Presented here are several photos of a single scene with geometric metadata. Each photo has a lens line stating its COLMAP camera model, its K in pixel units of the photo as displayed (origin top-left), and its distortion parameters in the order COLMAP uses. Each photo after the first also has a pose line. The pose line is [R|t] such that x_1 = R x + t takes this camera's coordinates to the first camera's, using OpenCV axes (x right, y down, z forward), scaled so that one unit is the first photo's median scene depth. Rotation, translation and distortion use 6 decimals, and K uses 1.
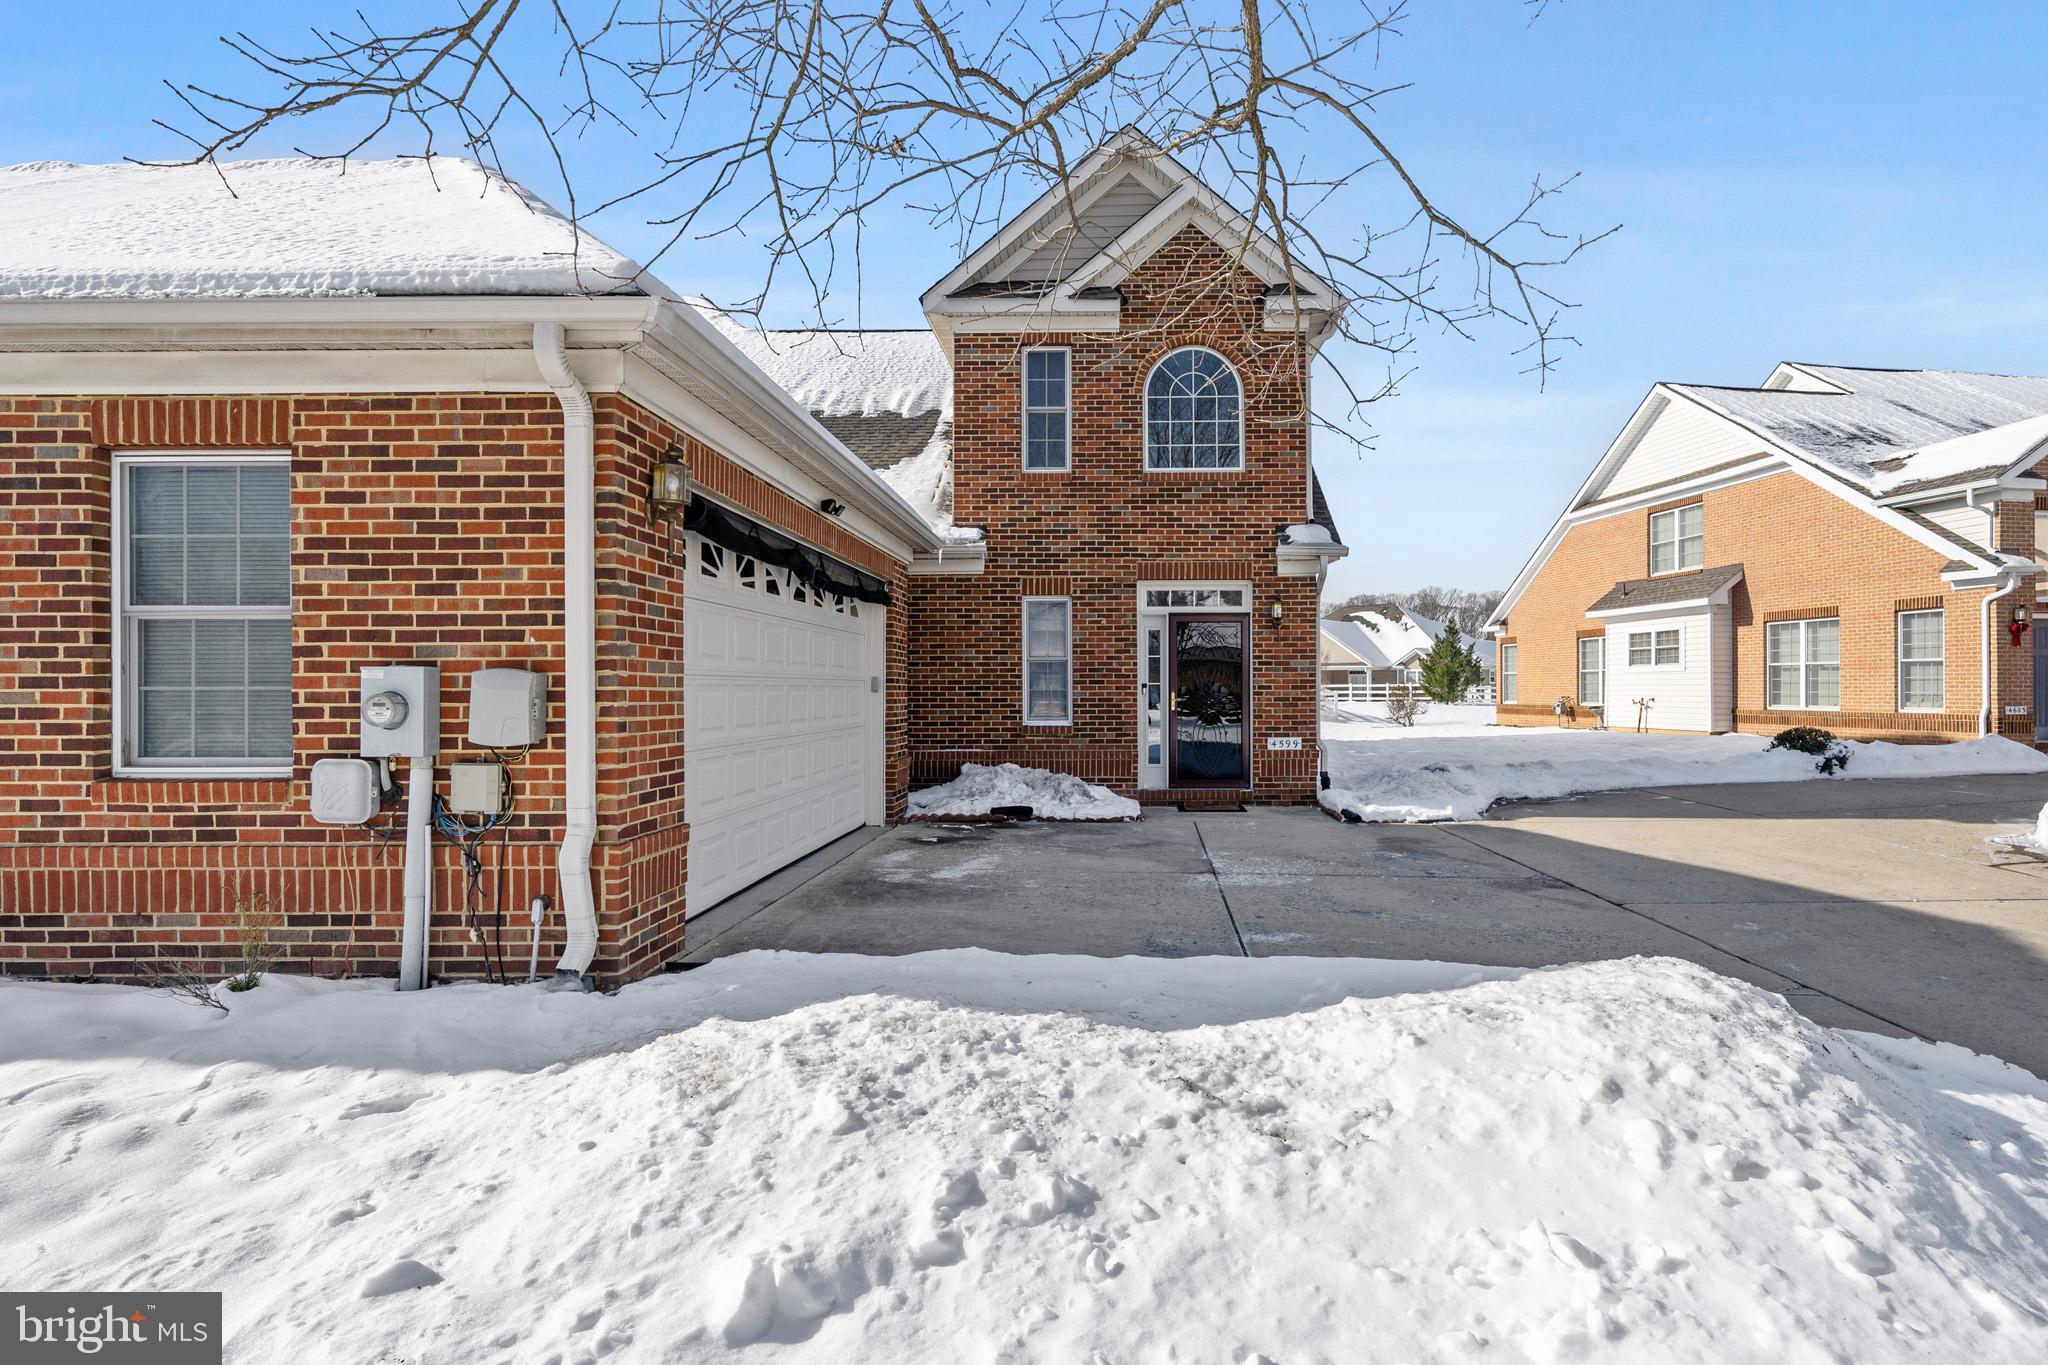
lens RADIAL K [[1030.9, 0, 1095.7], [0, 1030.9, 690.1], [0, 0, 1]] dist [-0.000586, -0.000089]
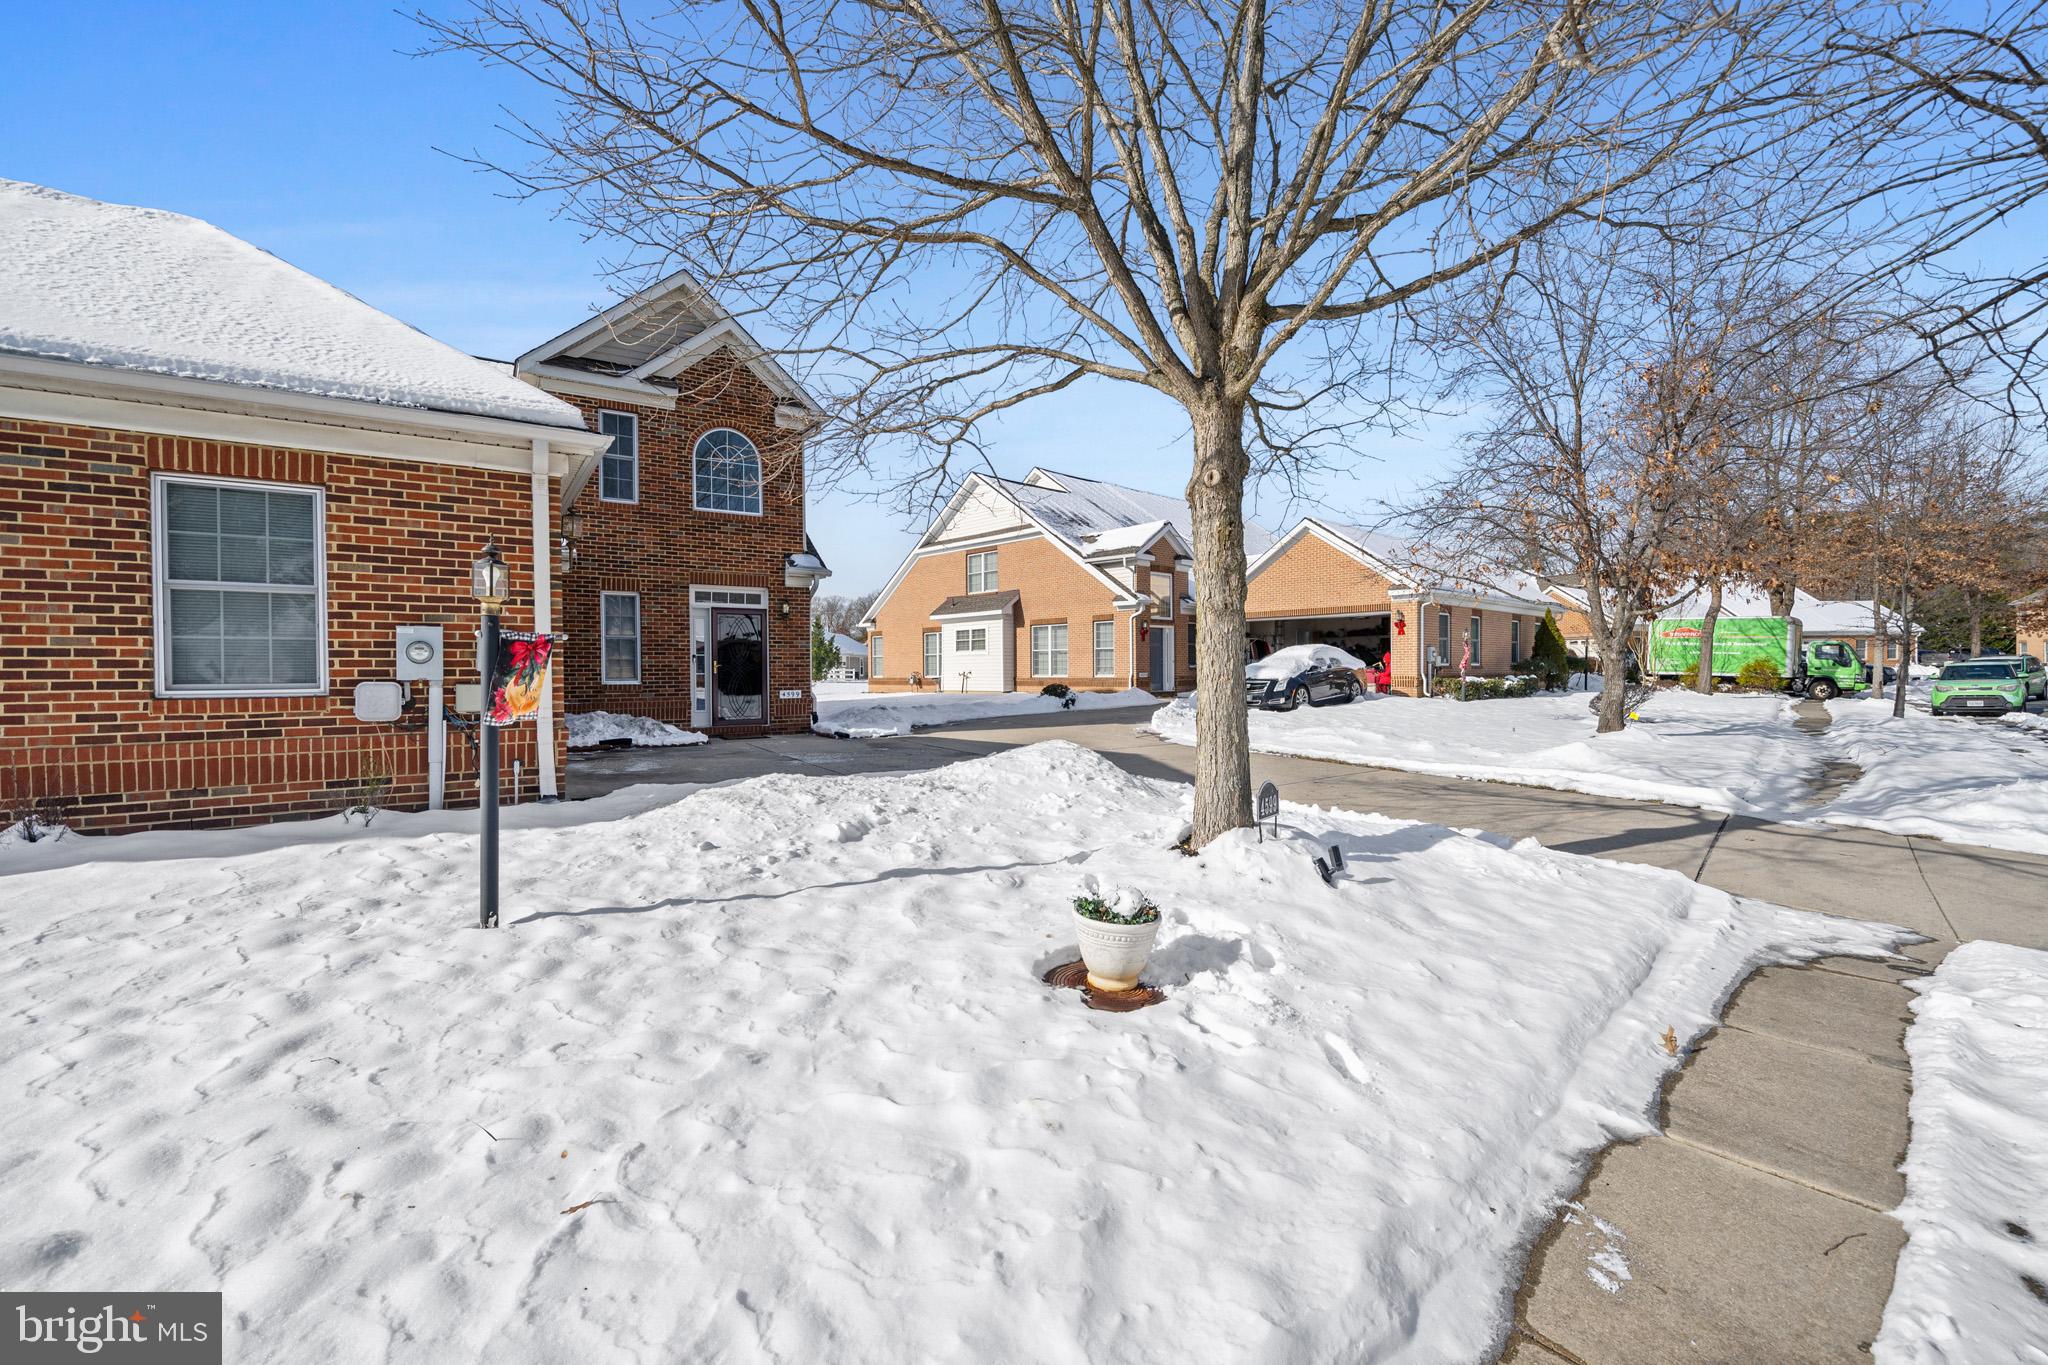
lens RADIAL K [[836.8, 0, 1034.2], [0, 836.8, 679.7], [0, 0, 1]] dist [-0.001817, -0.000143]
pose [[0.824853, -0.007778, 0.565294, -0.229956], [0.003402, 0.999956, 0.008793, 0.020361], [-0.565337, -0.005330, 0.824843, -0.252455]]
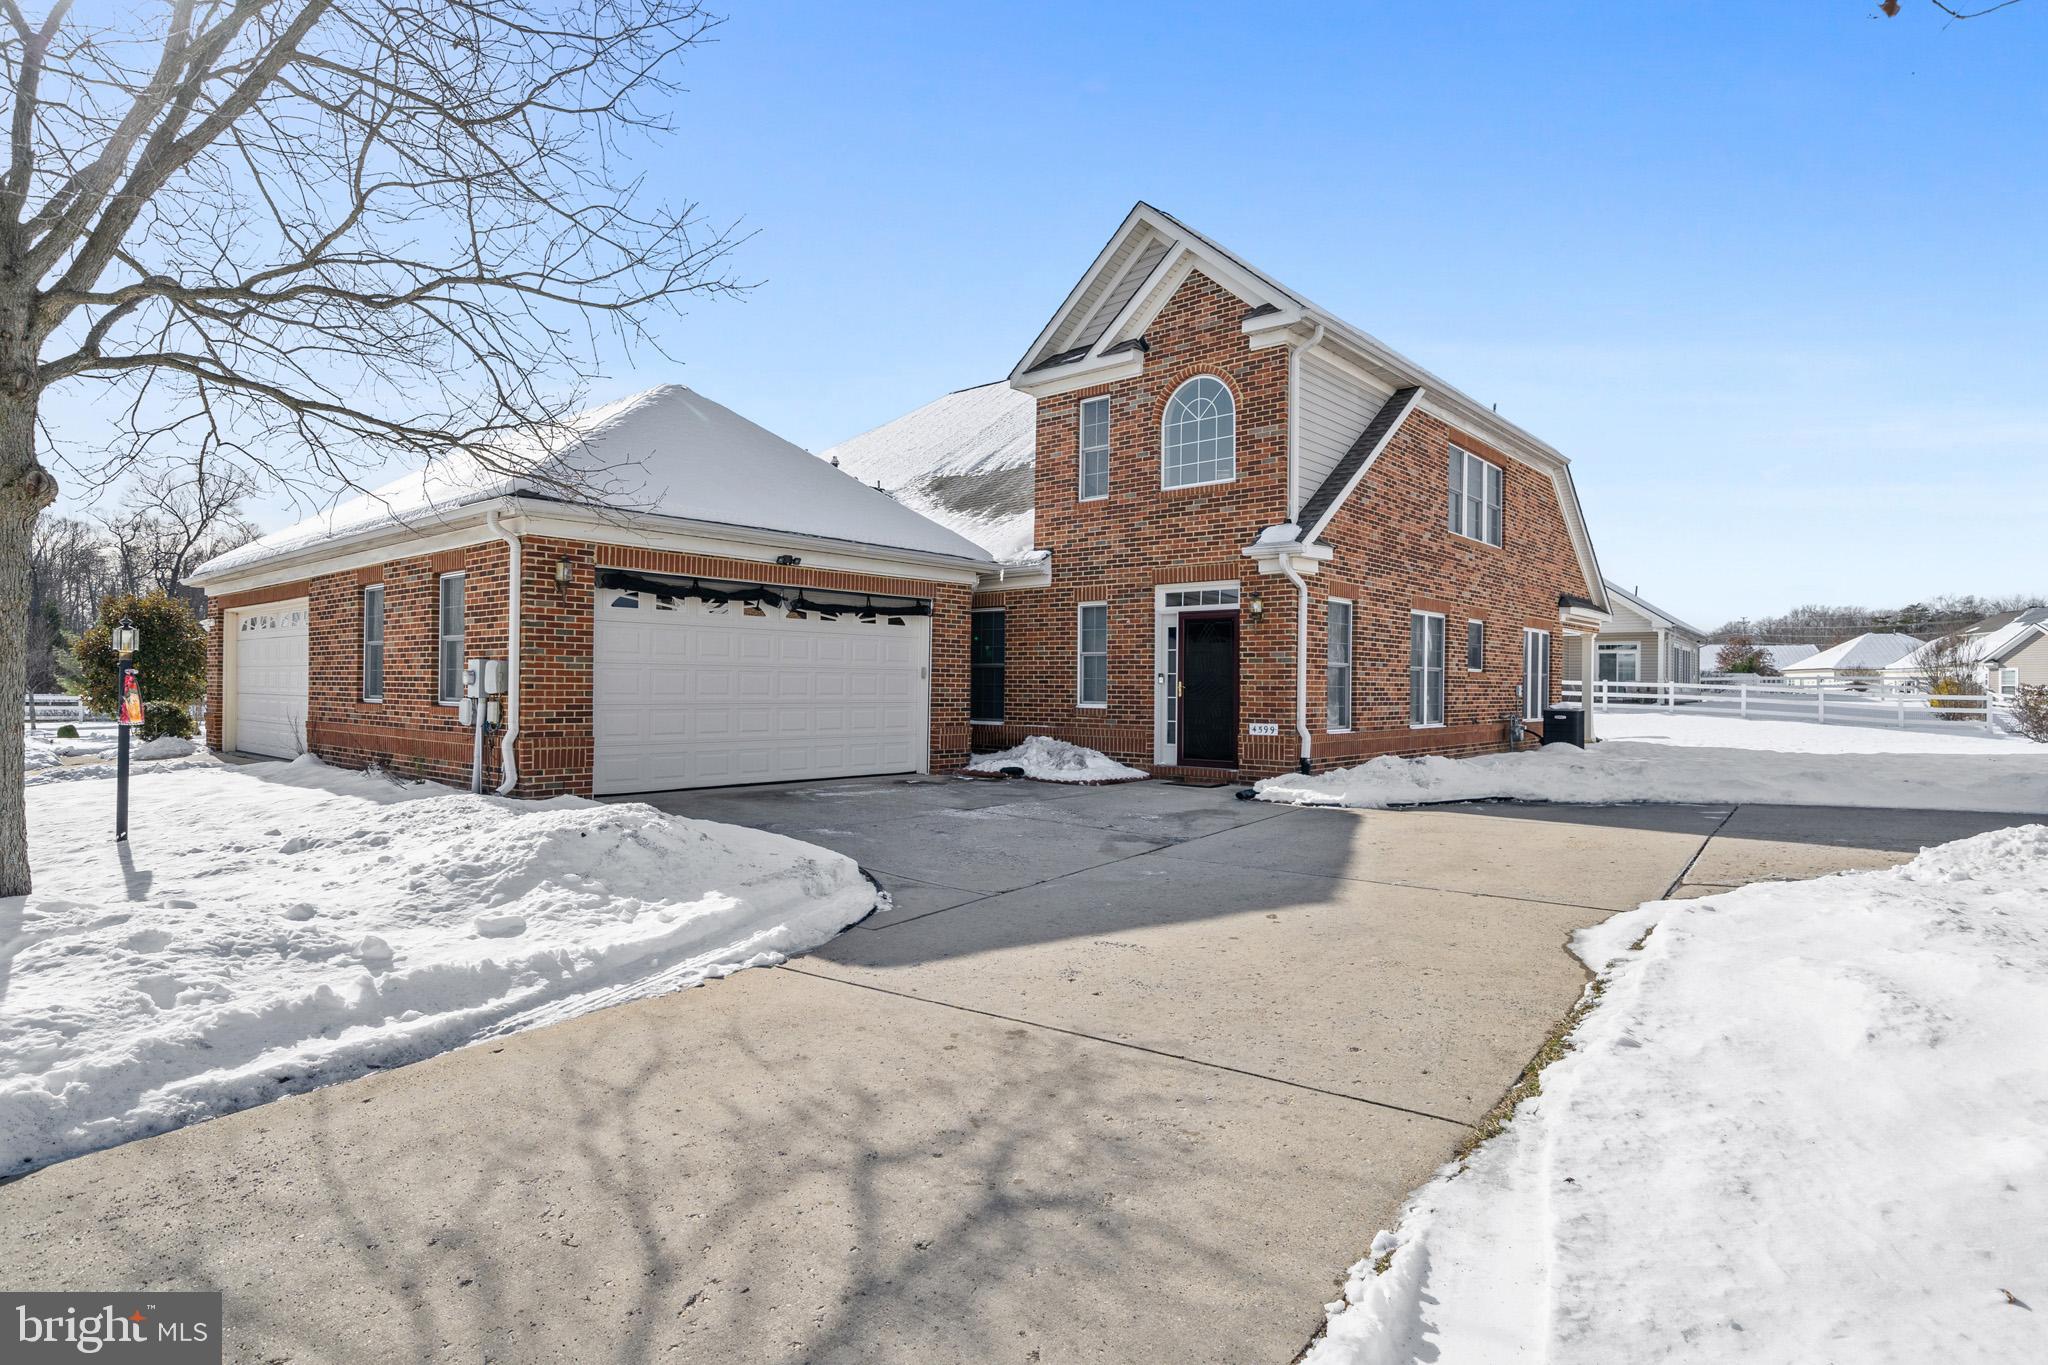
lens RADIAL K [[1101.4, 0, 1021.8], [0, 1101.4, 678.5], [0, 0, 1]] dist [-0.004557, -0.000288]
pose [[0.754671, 0.003647, -0.656093, 0.756856], [-0.011586, 0.999903, -0.007769, 0.010710], [0.656001, 0.013464, 0.754640, -0.035256]]
